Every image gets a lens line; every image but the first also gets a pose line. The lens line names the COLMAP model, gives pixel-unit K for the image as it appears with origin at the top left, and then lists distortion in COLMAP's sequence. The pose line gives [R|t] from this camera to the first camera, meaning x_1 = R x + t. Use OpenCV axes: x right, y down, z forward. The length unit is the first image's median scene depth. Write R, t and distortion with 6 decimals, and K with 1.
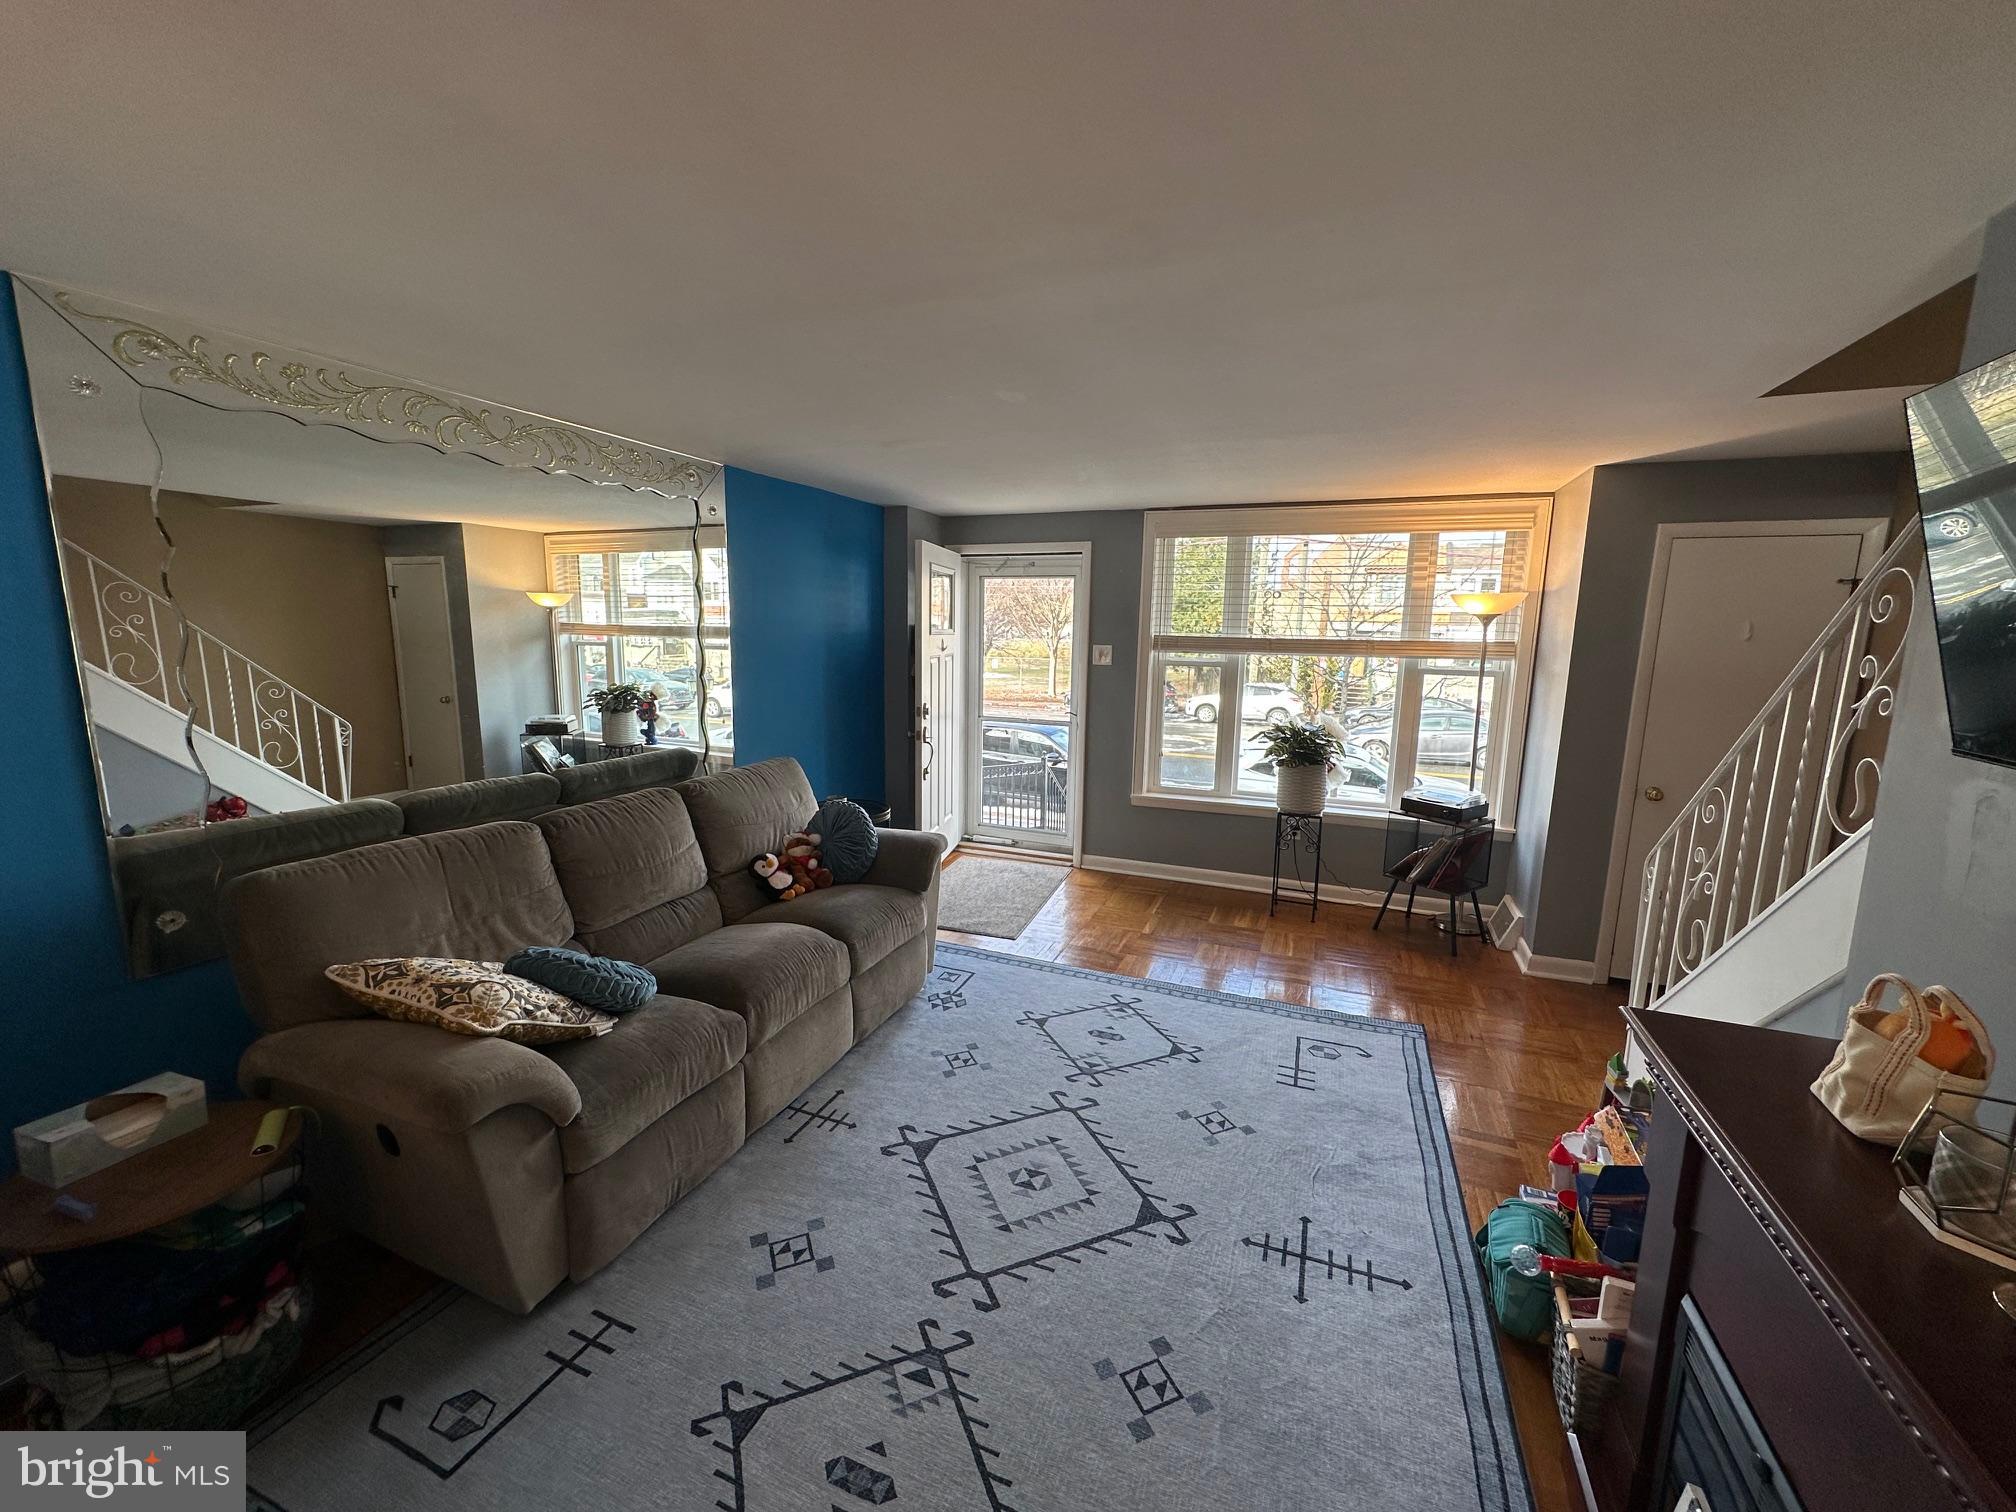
lens RADIAL K [[799.1, 0, 1008.0], [0, 799.1, 756.0], [0, 0, 1]] dist [-0.003371, 0.000337]
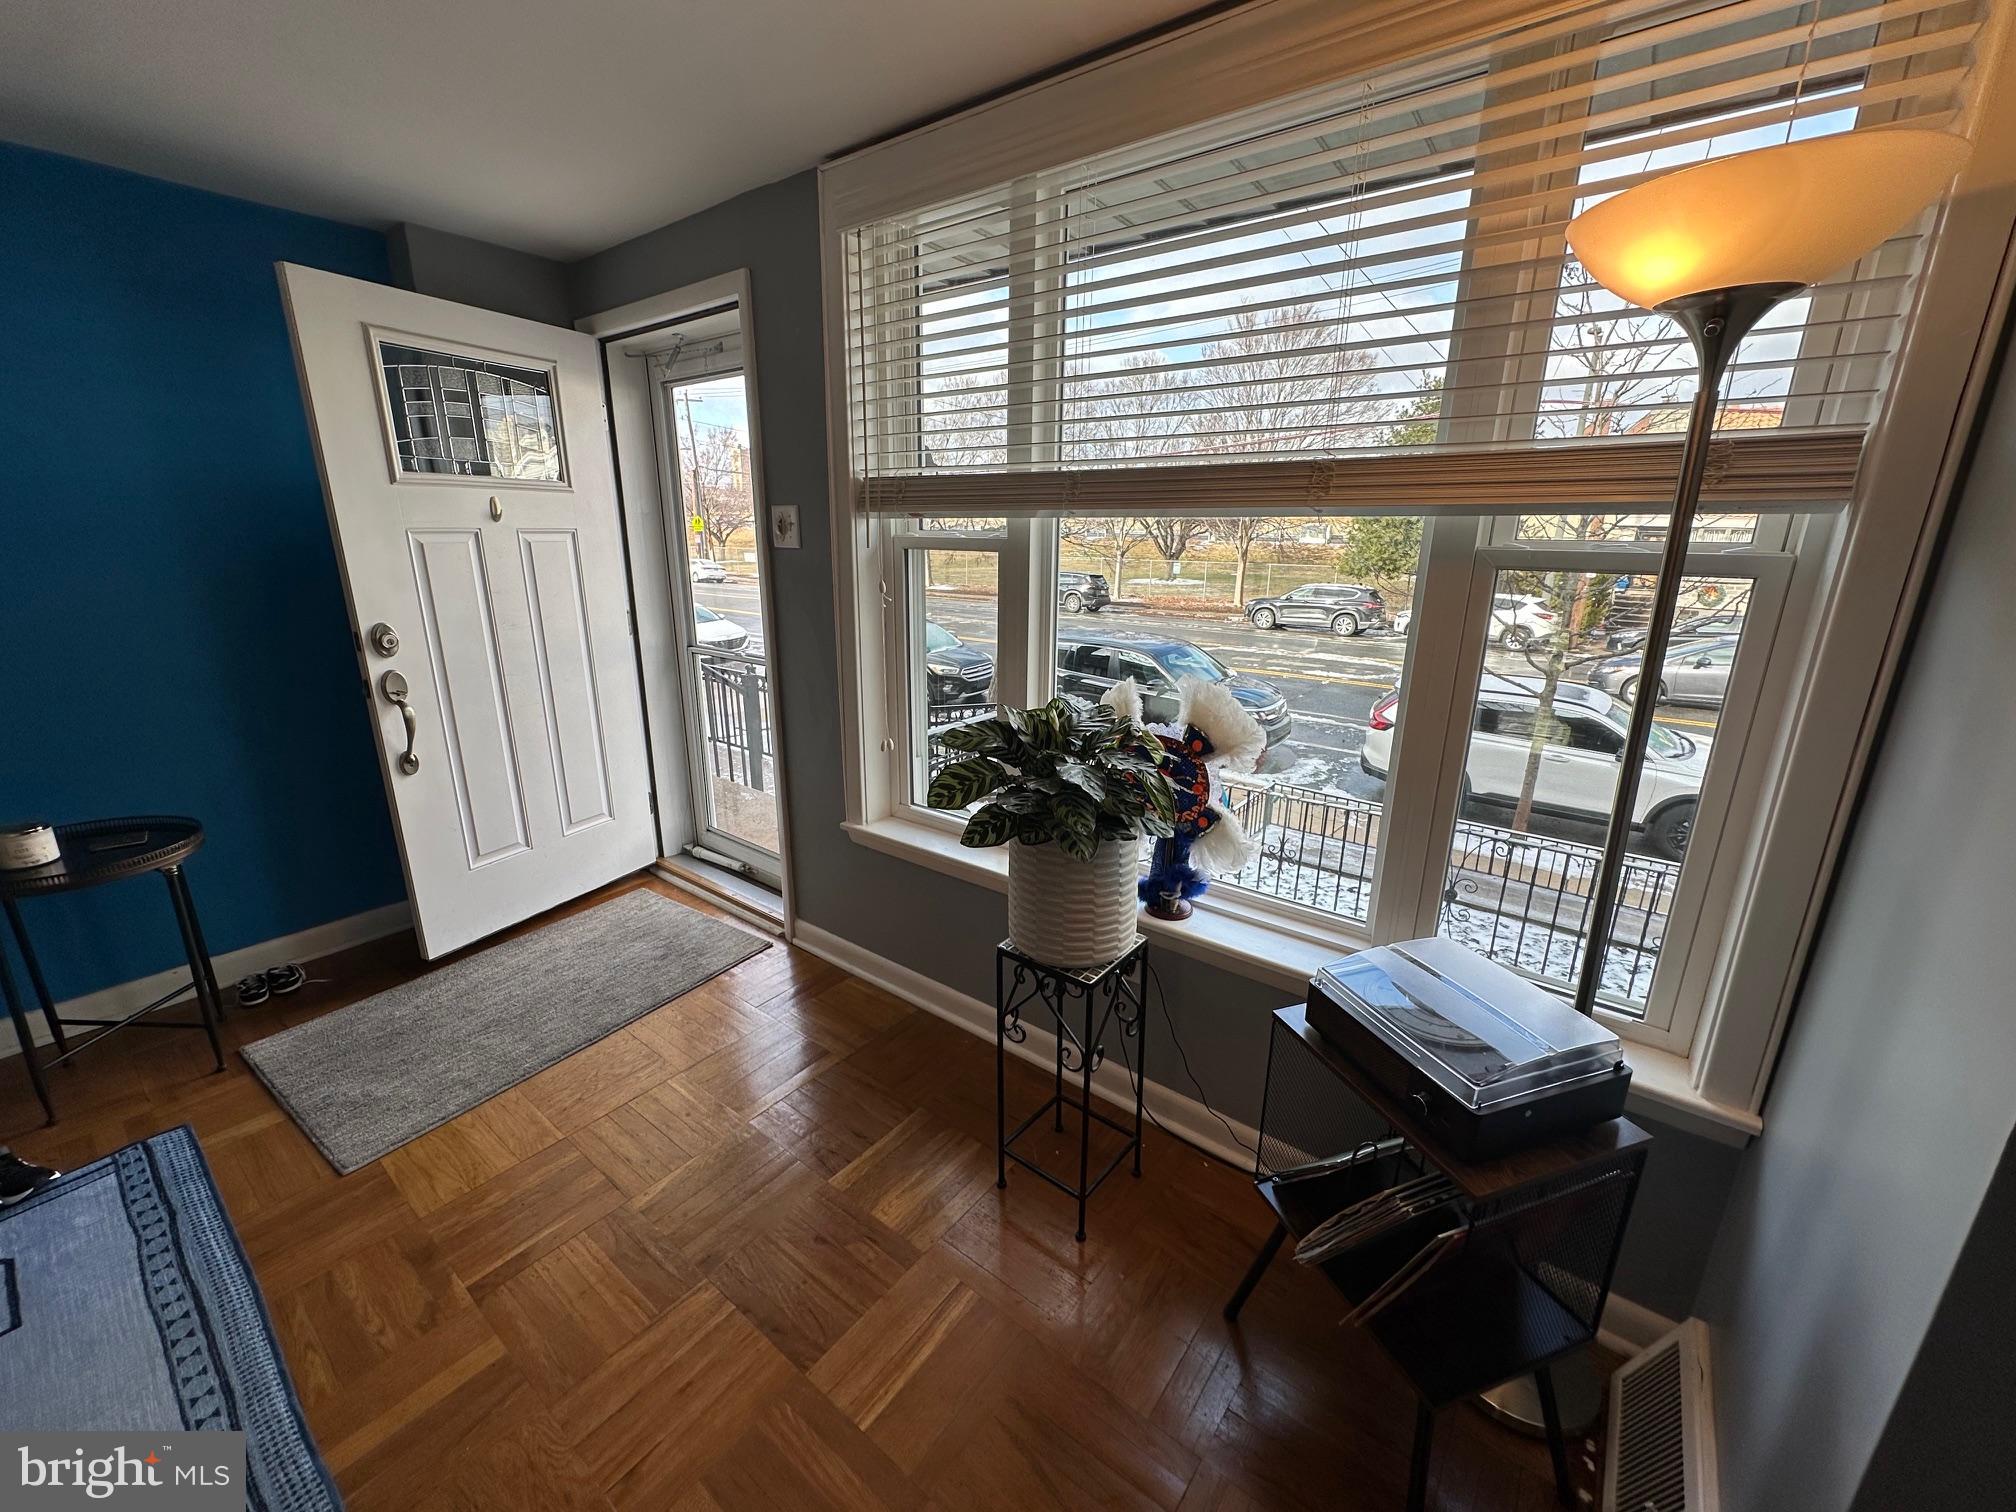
lens RADIAL K [[799.1, 0, 1008.0], [0, 799.1, 756.0], [0, 0, 1]] dist [-0.003371, 0.000337]
pose [[0.963569, 0.065426, -0.259333, 0.454086], [-0.035265, 0.992232, 0.119298, -0.065218], [0.265123, -0.105806, 0.958392, 0.688300]]
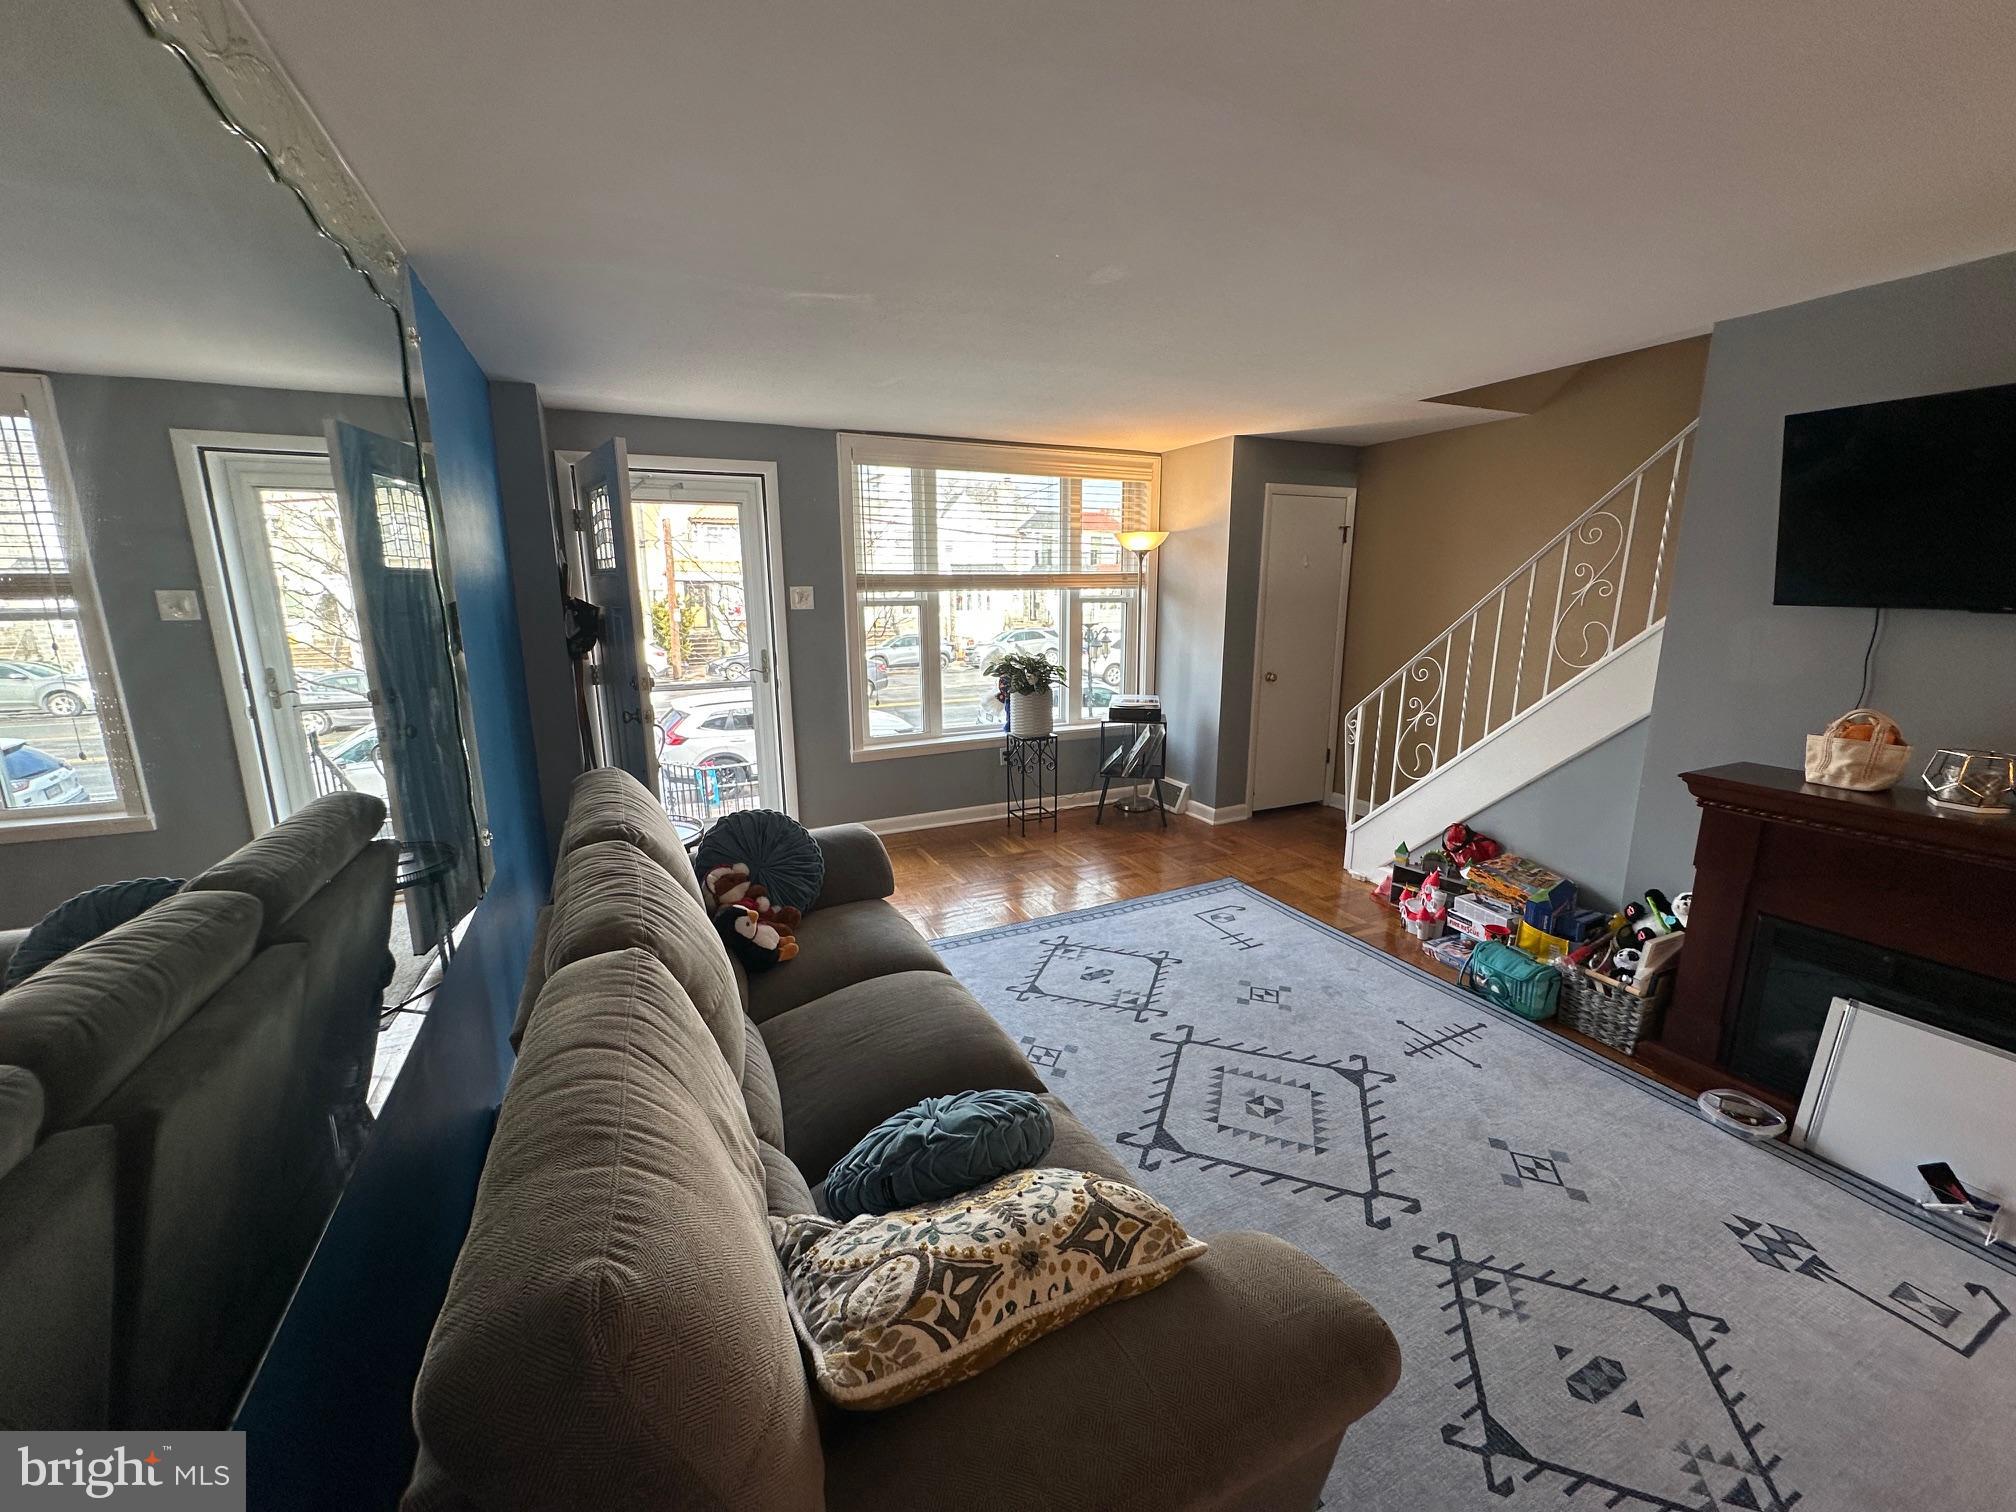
lens RADIAL K [[799.1, 0, 1008.0], [0, 799.1, 756.0], [0, 0, 1]] dist [-0.003371, 0.000337]
pose [[0.677625, -0.175416, 0.714180, -0.458479], [0.133511, 0.984341, 0.115096, -0.033318], [-0.723186, 0.017359, 0.690435, 0.296038]]
